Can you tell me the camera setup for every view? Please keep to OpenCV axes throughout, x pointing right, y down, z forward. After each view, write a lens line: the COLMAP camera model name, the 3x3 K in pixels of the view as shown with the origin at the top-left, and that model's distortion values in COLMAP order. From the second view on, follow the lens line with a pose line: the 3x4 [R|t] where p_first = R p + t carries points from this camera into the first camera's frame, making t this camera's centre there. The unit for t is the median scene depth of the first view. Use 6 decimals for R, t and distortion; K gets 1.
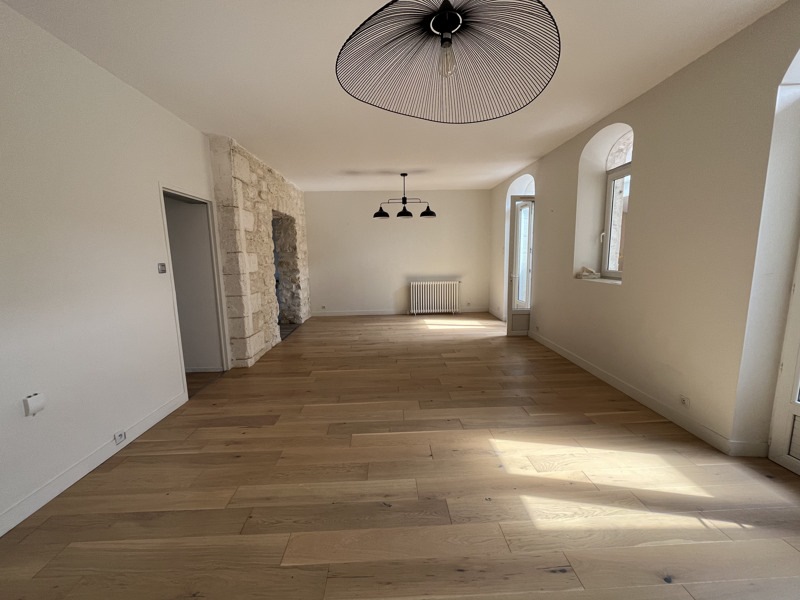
lens RADIAL K [[320.3, 0, 400.0], [0, 320.3, 300.0], [0, 0, 1]] dist [-0.013839, -0.000067]
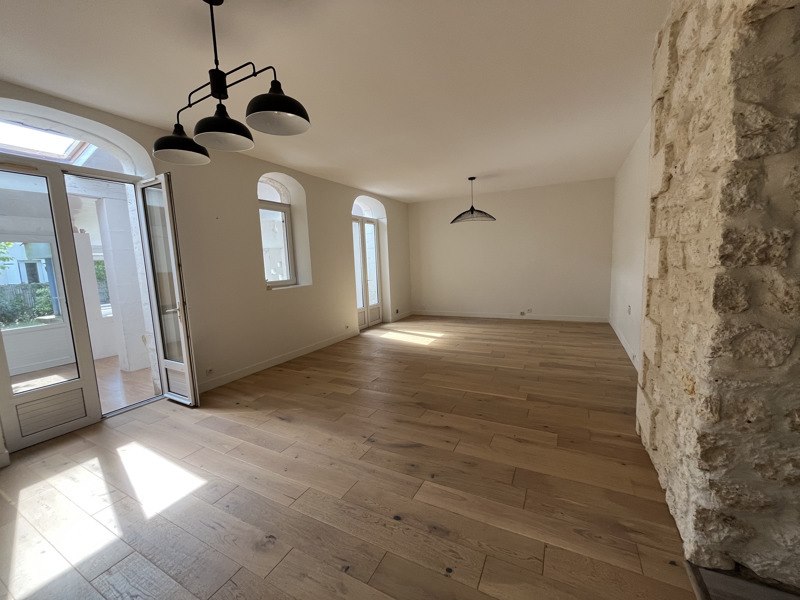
lens RADIAL K [[320.3, 0, 400.0], [0, 320.3, 300.0], [0, 0, 1]] dist [-0.013839, -0.000067]
pose [[-0.863927, -0.006151, 0.503580, -0.439363], [0.126570, 0.965180, 0.228929, -0.255417], [-0.487453, 0.261516, -0.833066, 1.904925]]
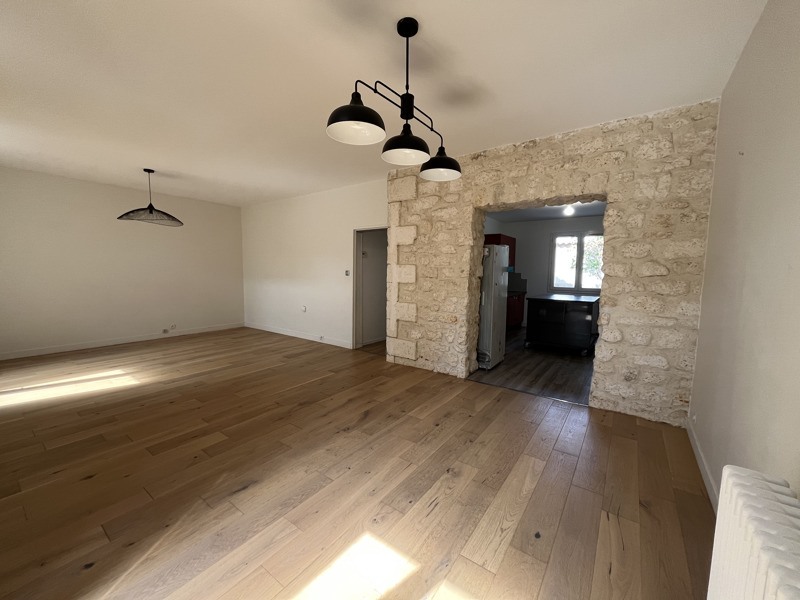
lens RADIAL K [[320.3, 0, 400.0], [0, 320.3, 300.0], [0, 0, 1]] dist [-0.013839, -0.000067]
pose [[-0.622324, 0.086287, -0.777989, 0.453720], [-0.108366, 0.974838, 0.194803, -0.278302], [0.775222, 0.205538, -0.597315, 1.933592]]
